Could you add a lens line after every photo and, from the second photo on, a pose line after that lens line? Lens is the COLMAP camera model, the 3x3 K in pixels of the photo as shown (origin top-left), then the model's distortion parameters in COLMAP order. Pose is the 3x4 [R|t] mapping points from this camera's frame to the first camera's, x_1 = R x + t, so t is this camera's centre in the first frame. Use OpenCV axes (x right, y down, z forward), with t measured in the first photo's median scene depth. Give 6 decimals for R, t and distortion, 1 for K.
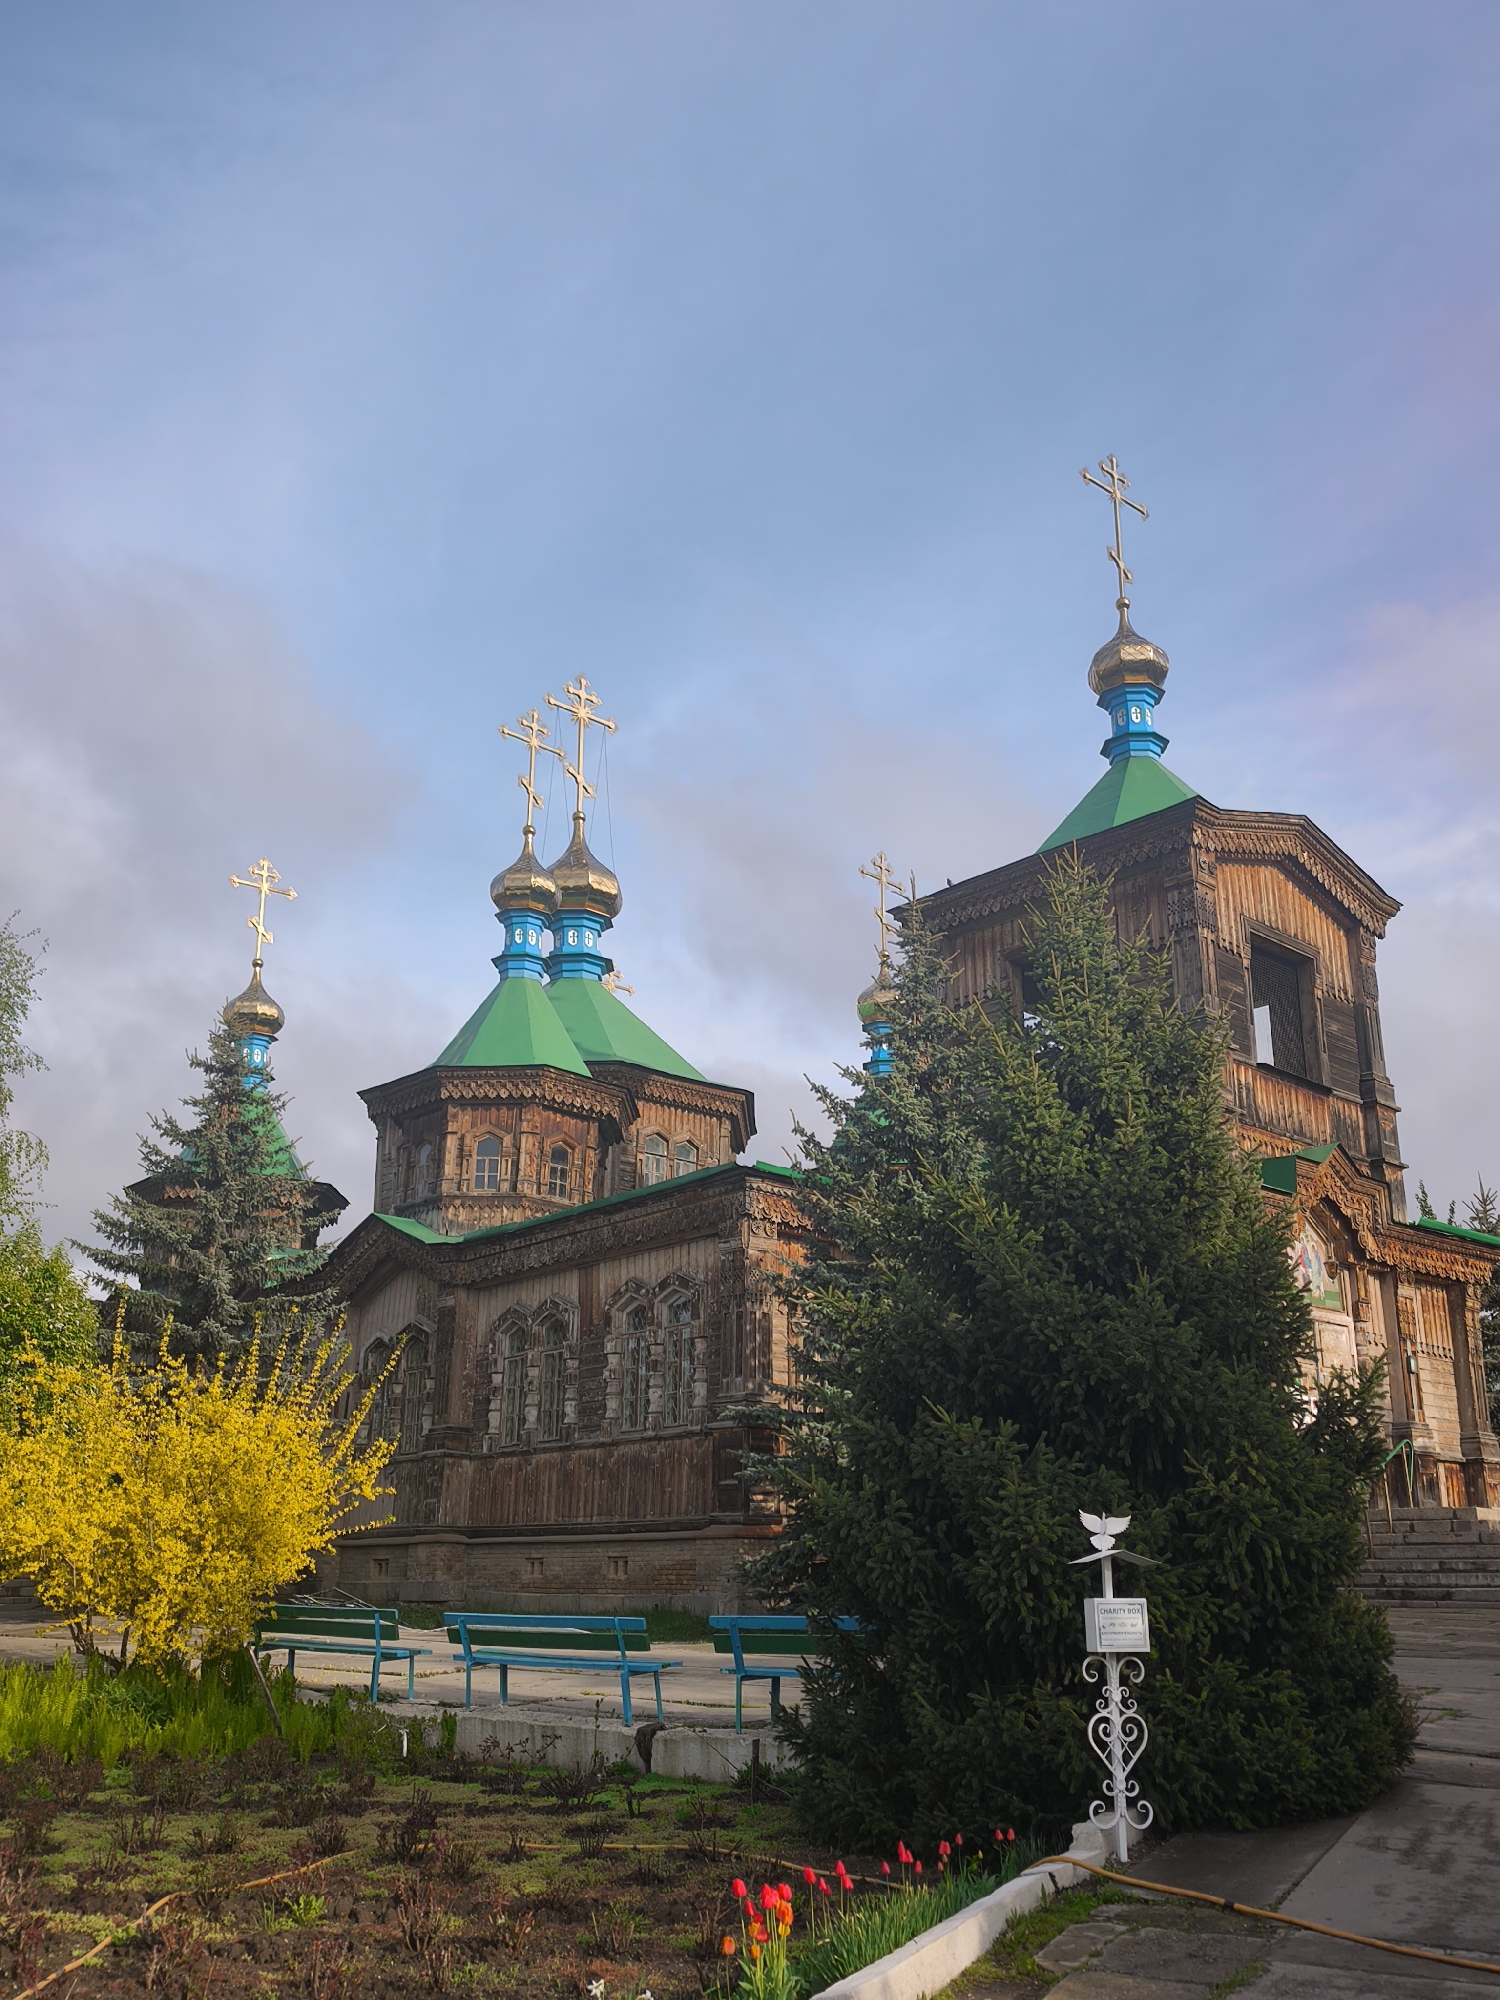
lens RADIAL K [[1730.5, 0, 761.2], [0, 1730.5, 998.1], [0, 0, 1]] dist [0.147079, -0.457693]
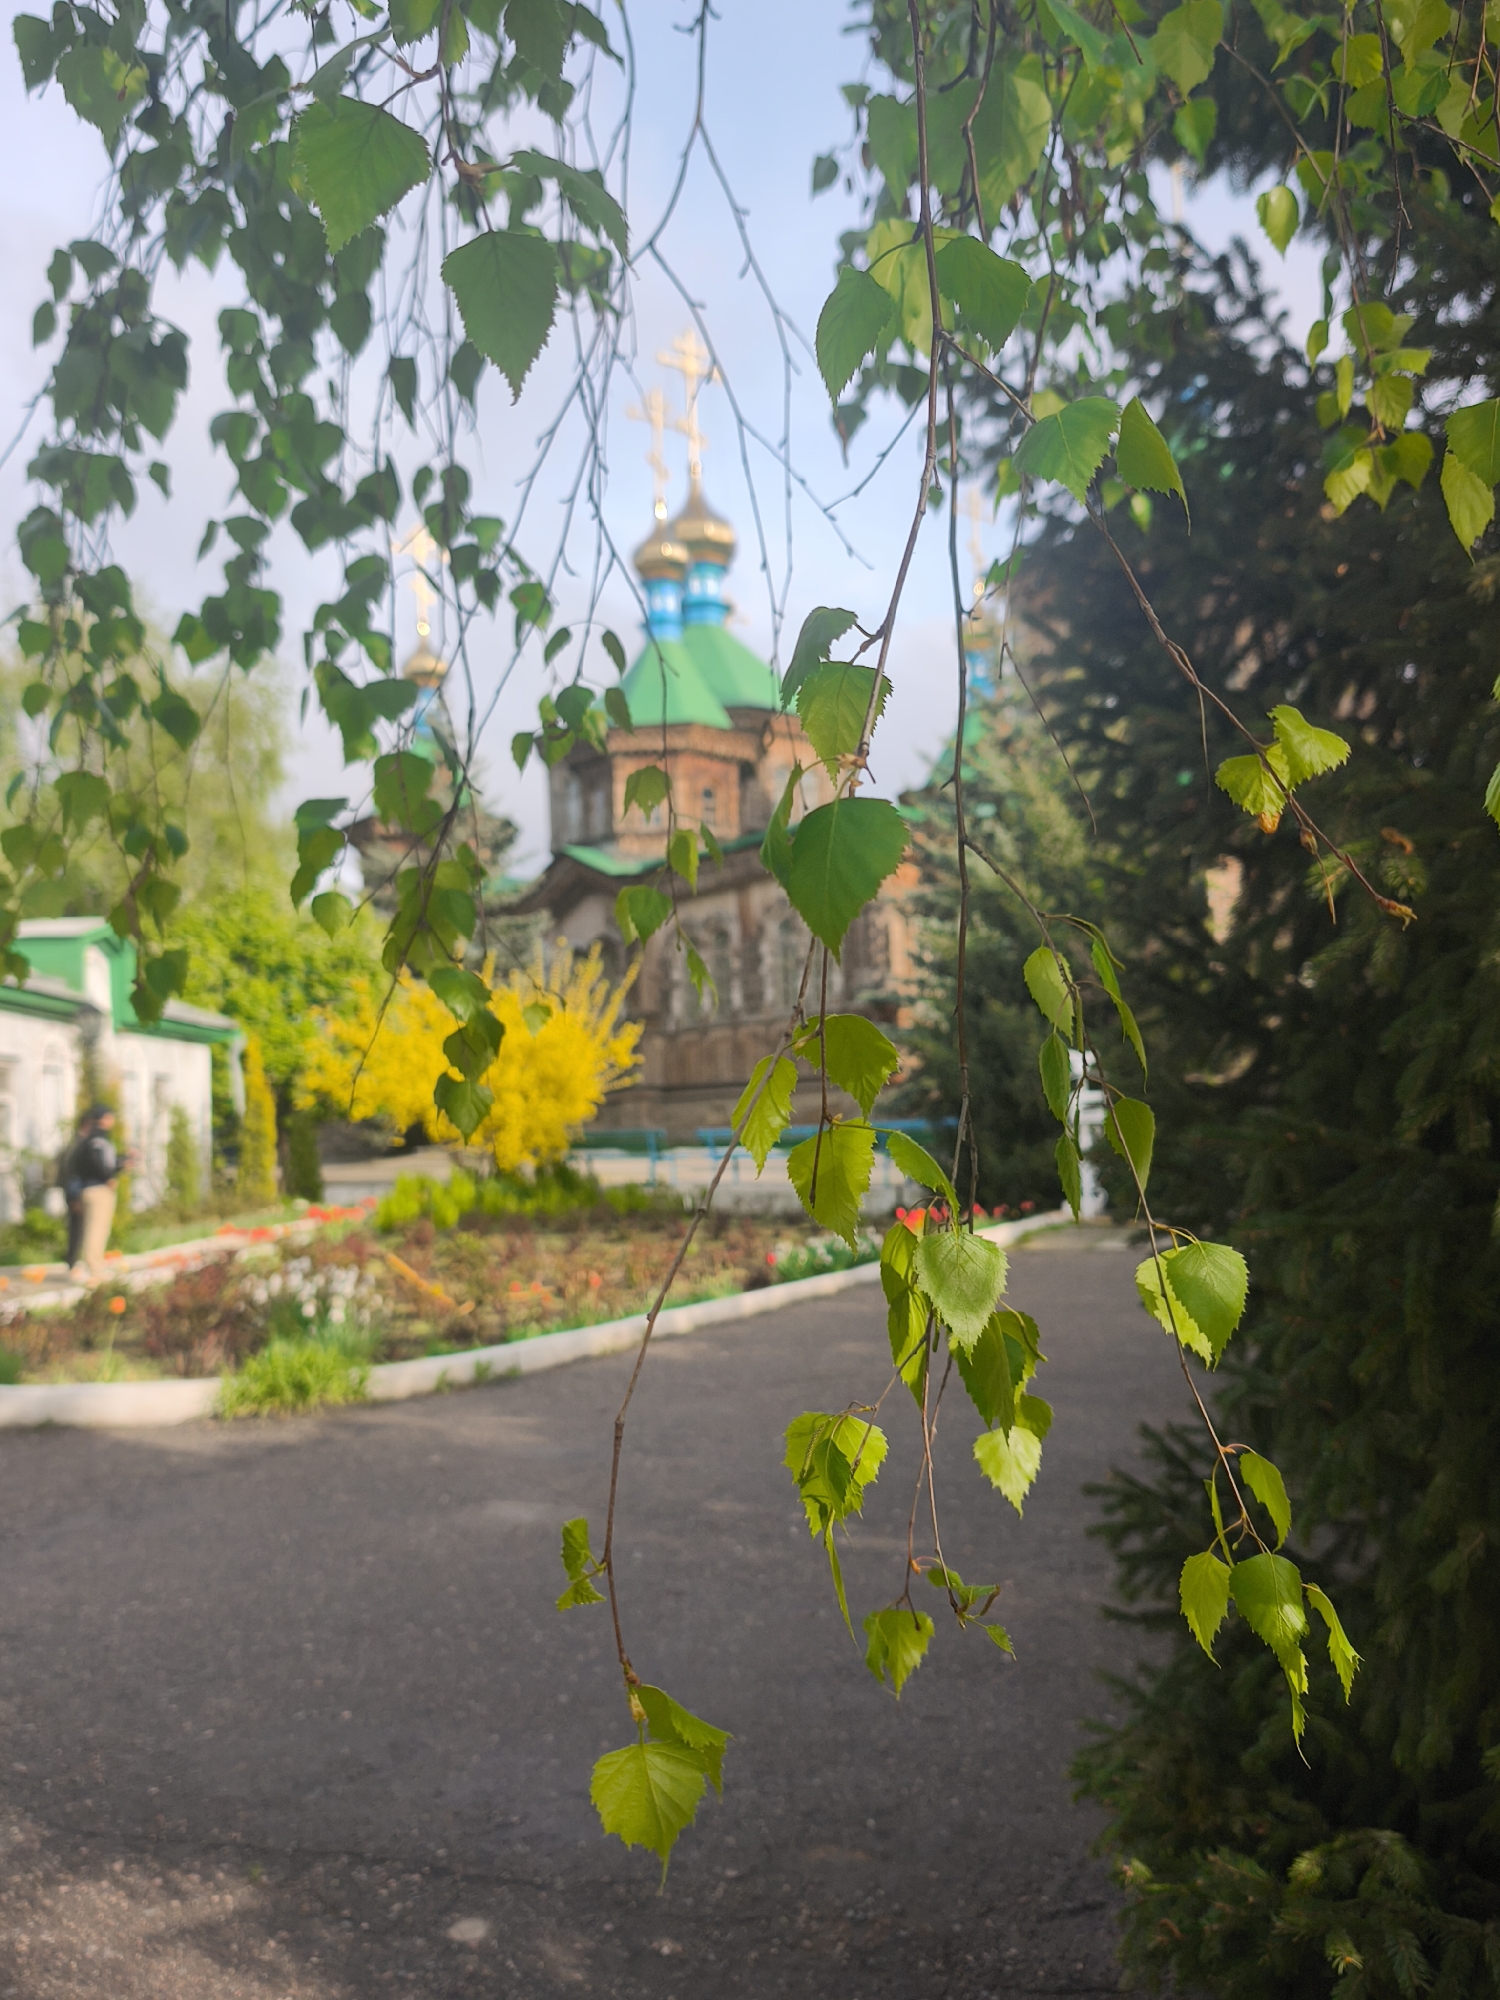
lens RADIAL K [[1771.0, 0, 789.1], [0, 1771.0, 999.8], [0, 0, 1]] dist [0.151119, -0.490534]
pose [[0.998103, -0.039591, -0.047142, -0.008175], [0.049776, 0.969599, 0.239585, -0.072112], [0.036224, -0.241477, 0.969730, -0.262654]]
